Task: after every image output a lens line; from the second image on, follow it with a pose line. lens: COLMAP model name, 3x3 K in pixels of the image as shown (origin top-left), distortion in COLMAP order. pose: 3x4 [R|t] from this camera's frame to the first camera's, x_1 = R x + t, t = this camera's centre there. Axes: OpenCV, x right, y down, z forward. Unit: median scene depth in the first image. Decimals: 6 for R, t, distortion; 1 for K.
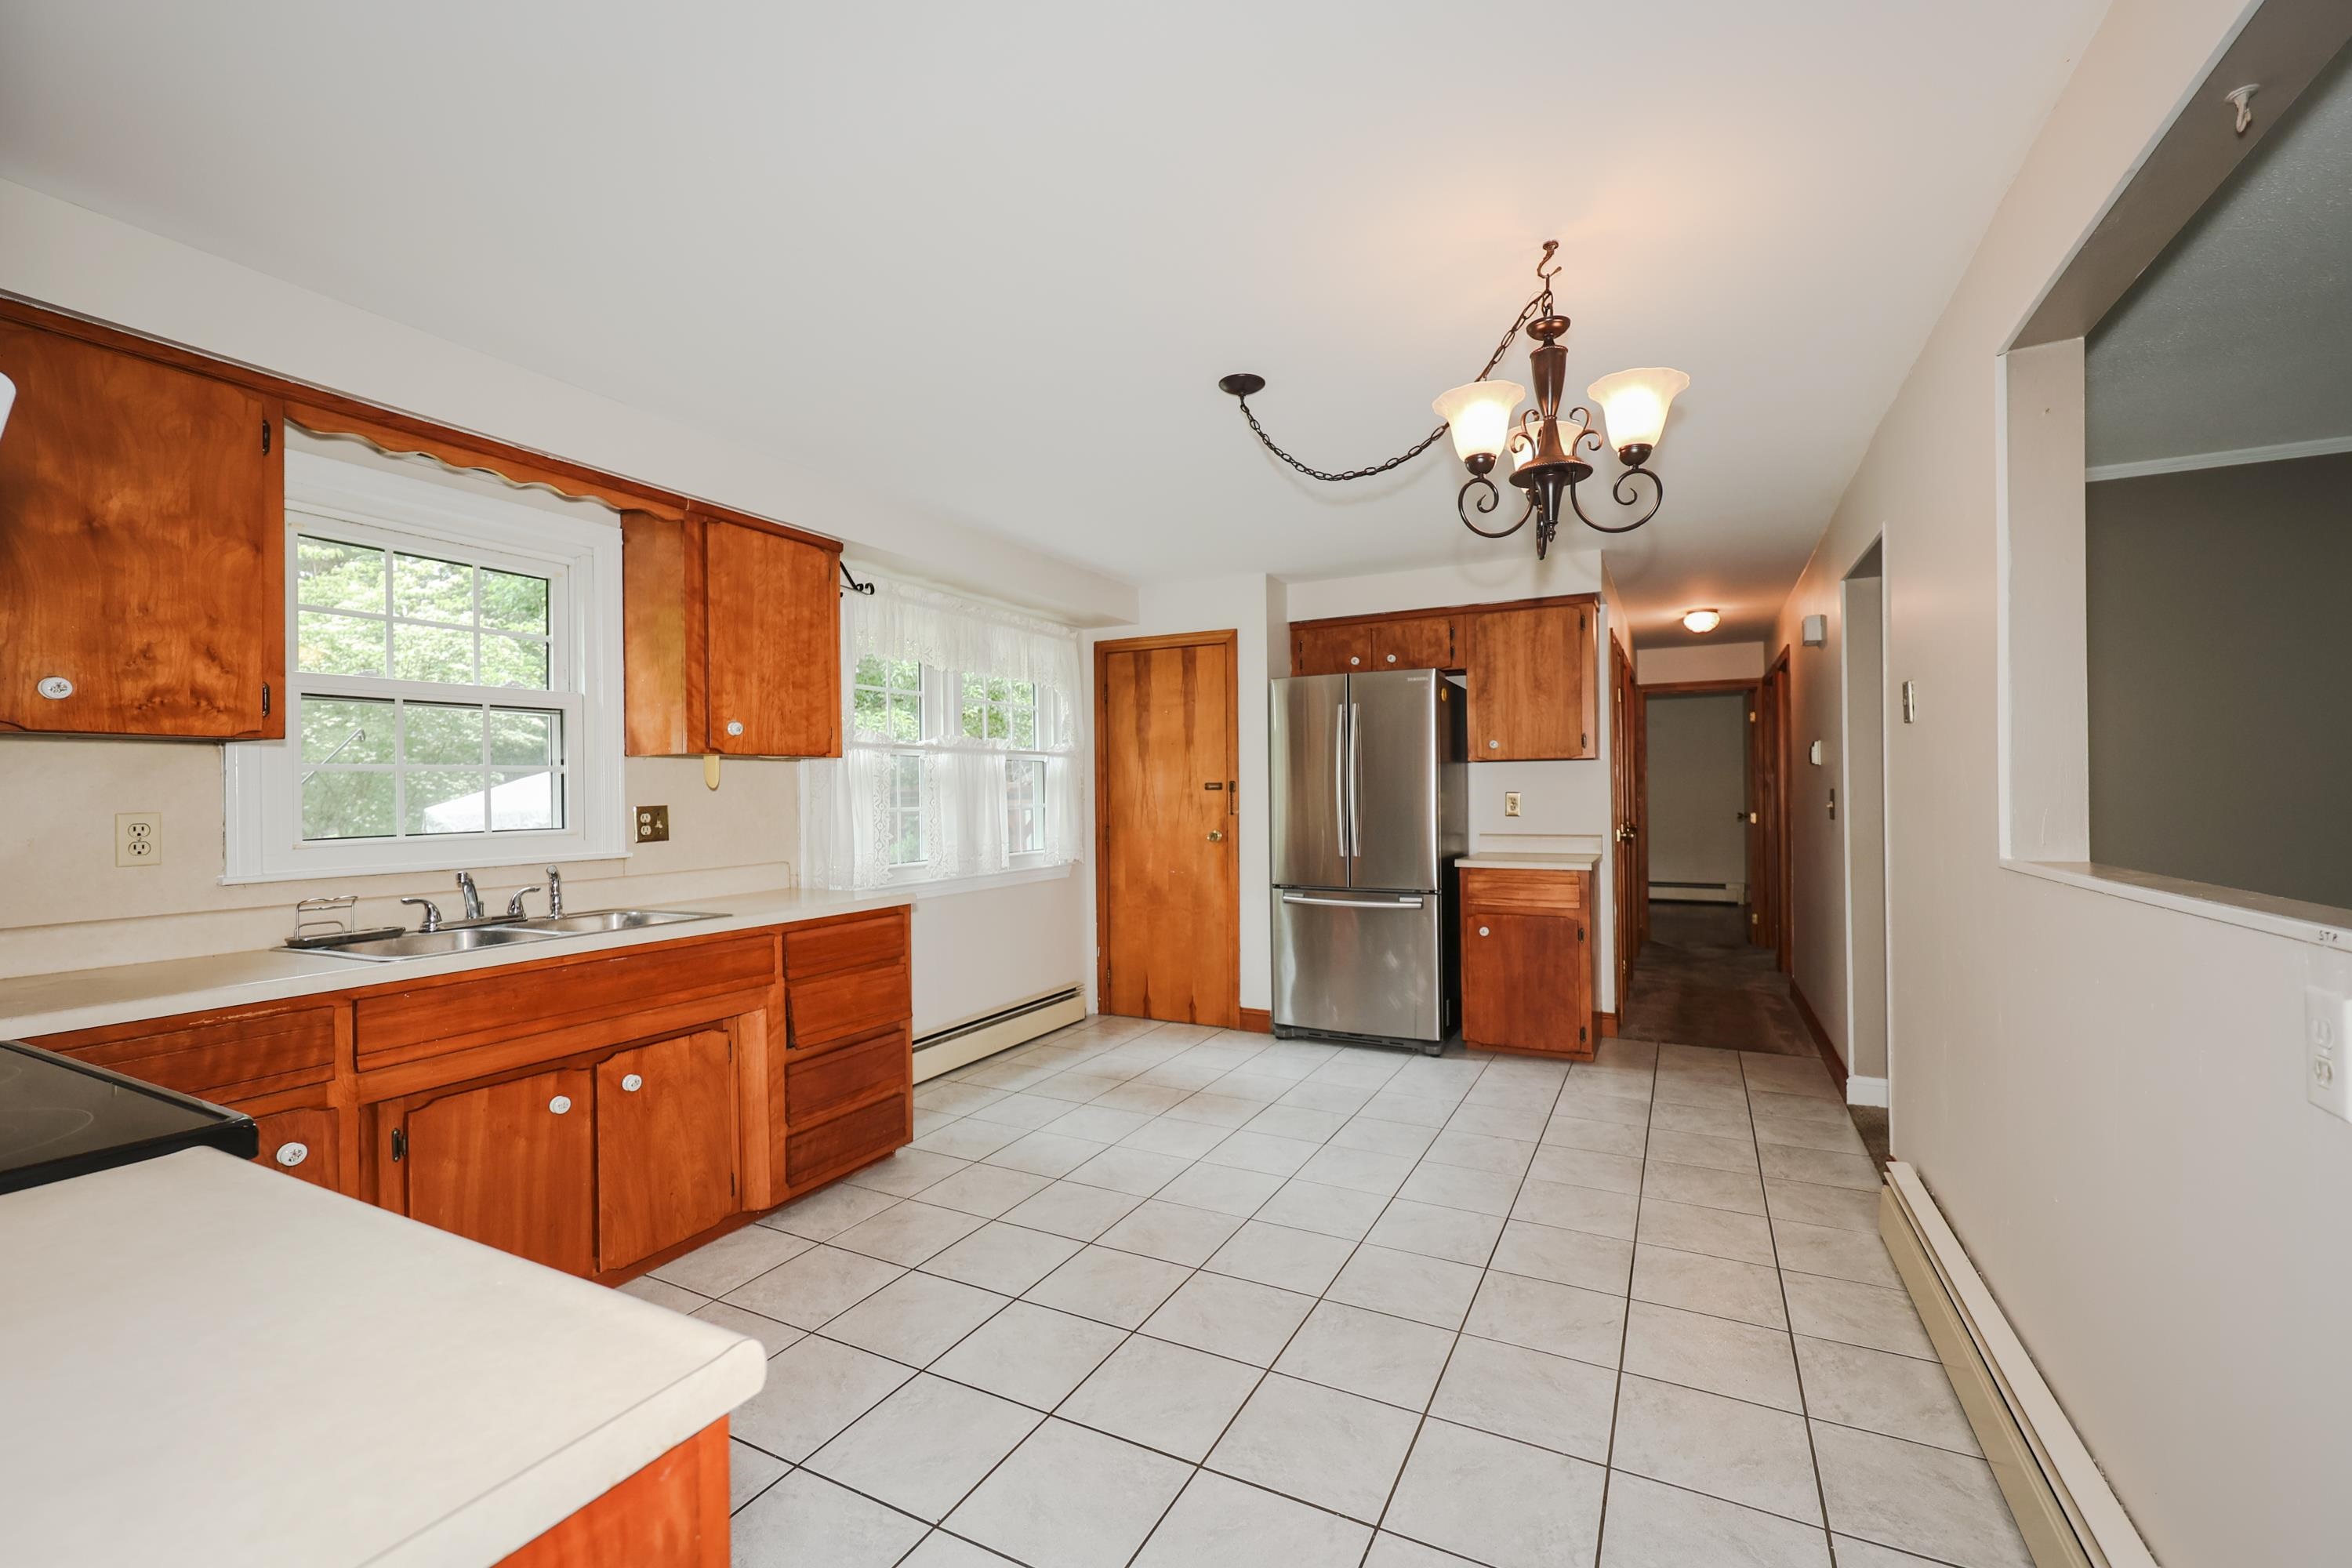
lens RADIAL K [[946.2, 0, 1170.6], [0, 946.2, 786.5], [0, 0, 1]] dist [0.000355, -0.000031]
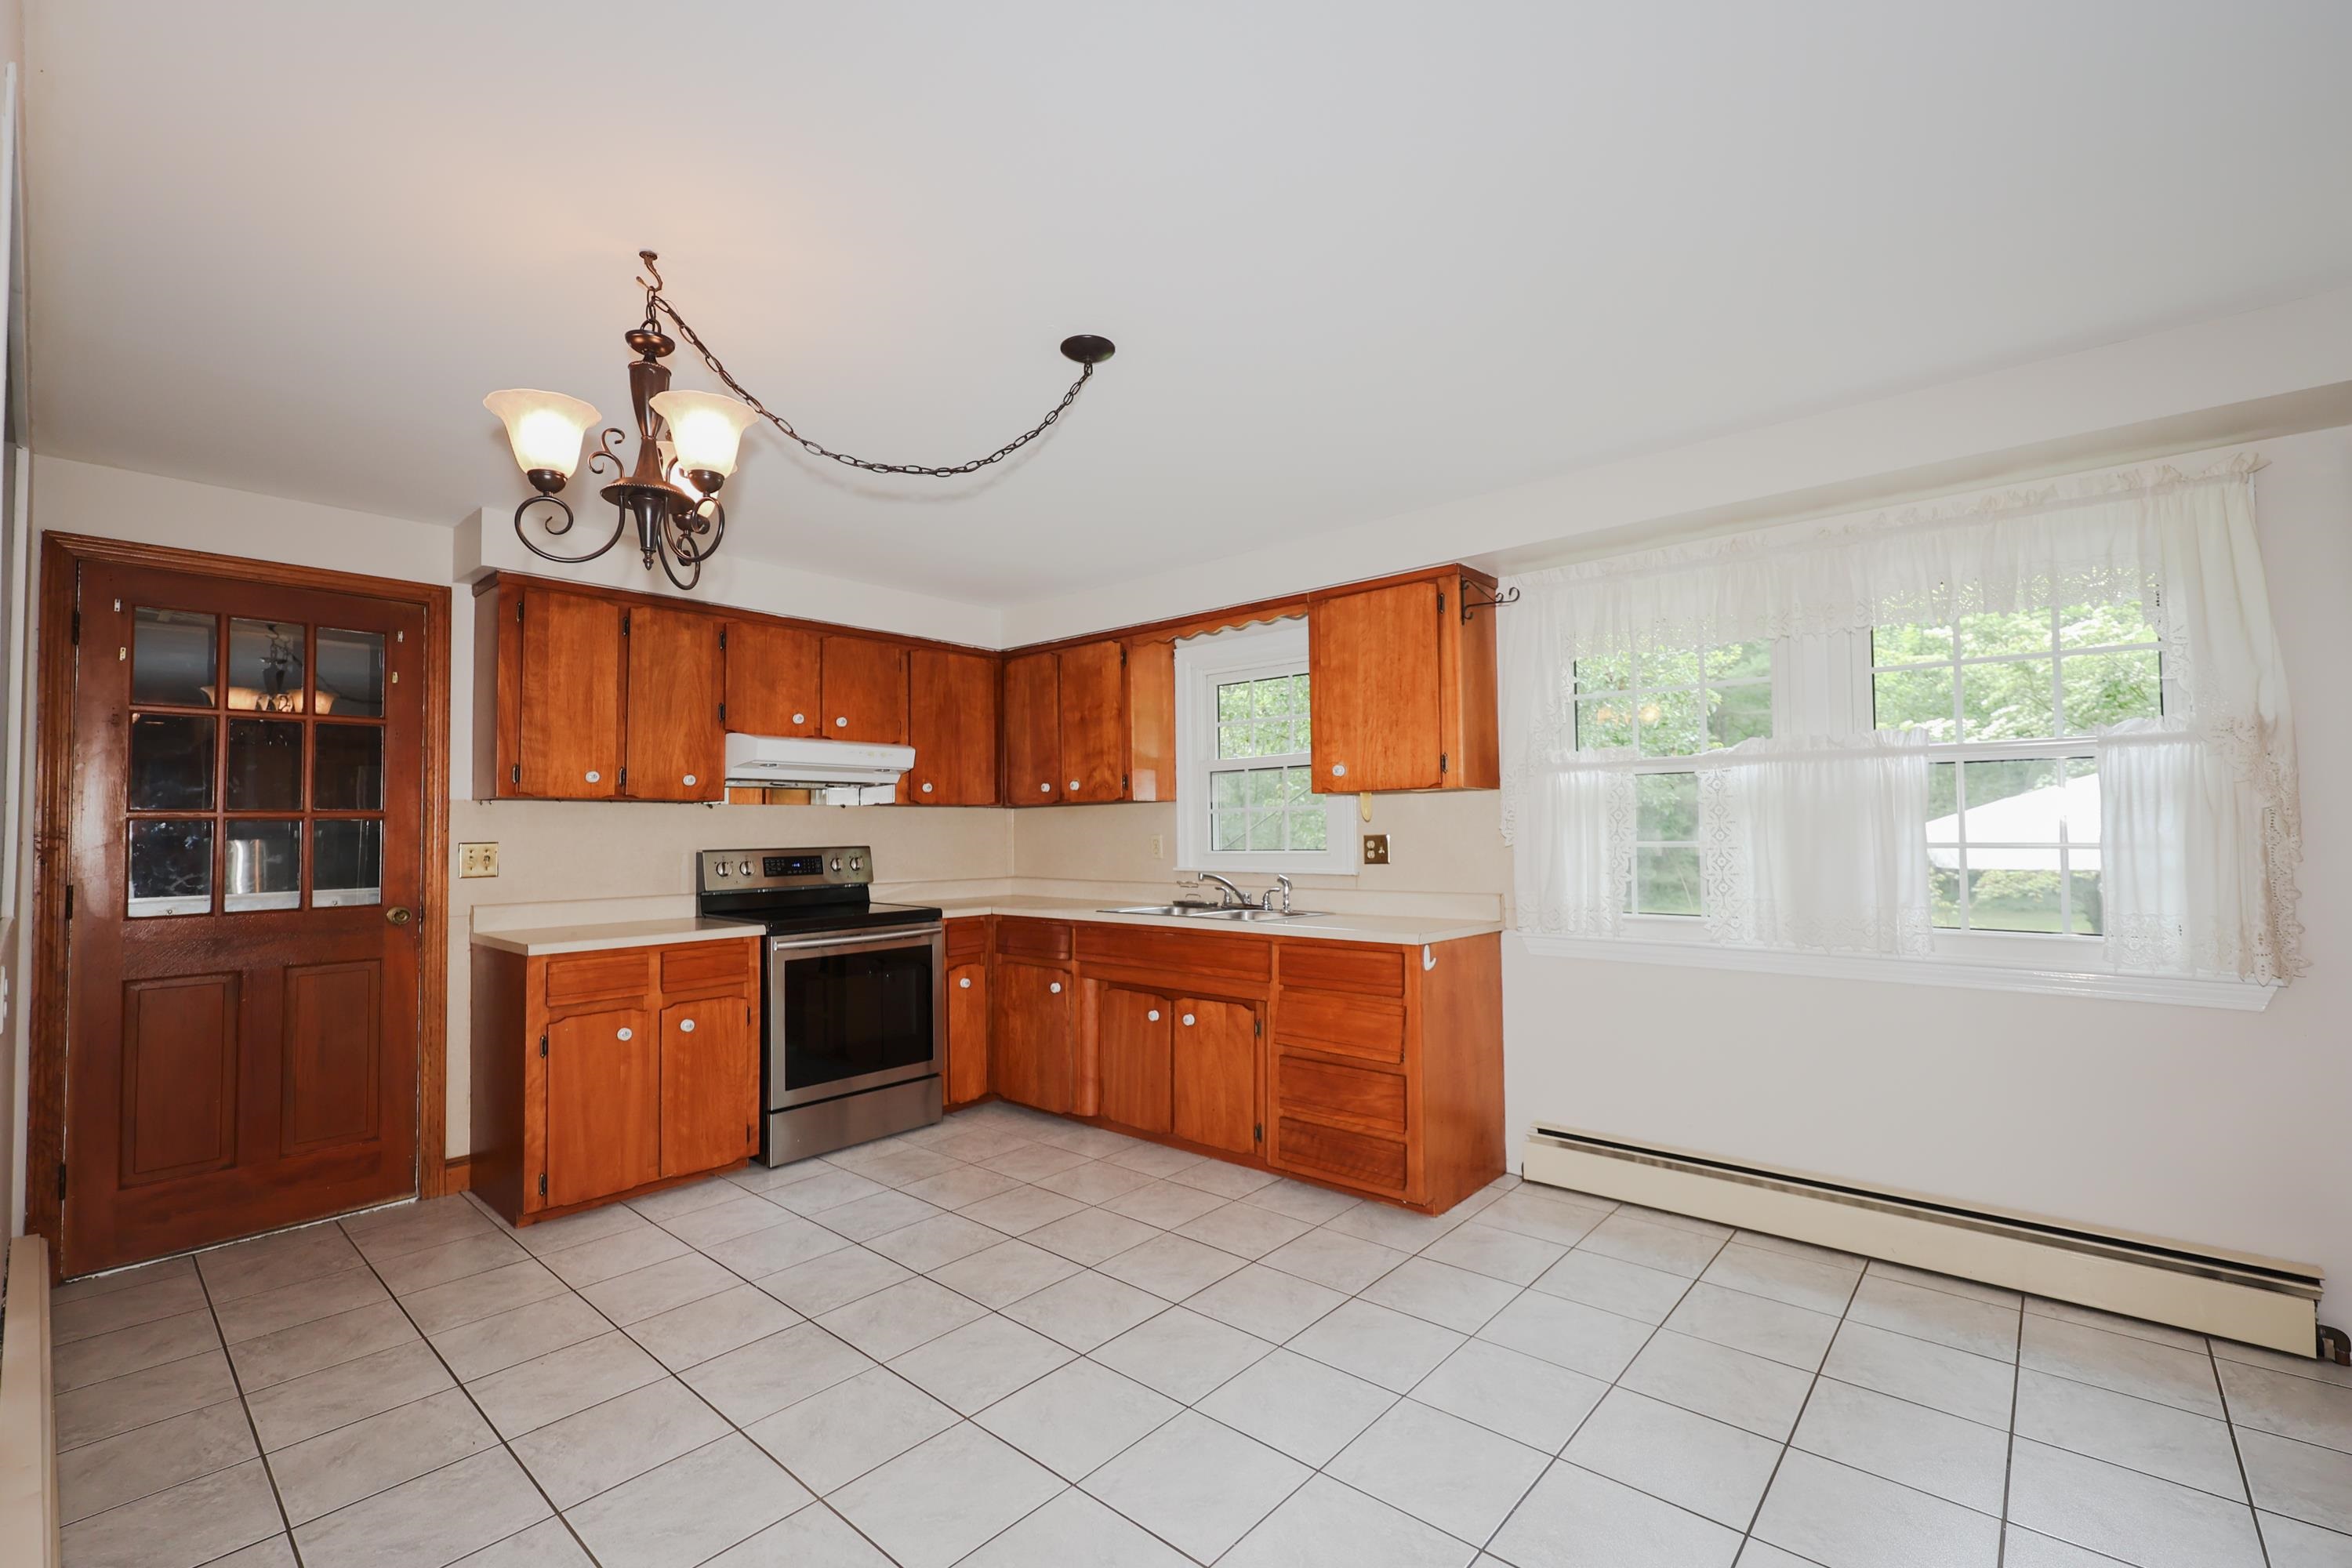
lens RADIAL K [[968.9, 0, 1178.3], [0, 968.9, 805.7], [0, 0, 1]] dist [0.000440, 0.000012]
pose [[-0.209063, -0.013123, -0.977814, 0.804463], [0.018532, 0.999677, -0.017379, -0.000028], [0.977727, -0.021754, -0.208752, 1.119834]]
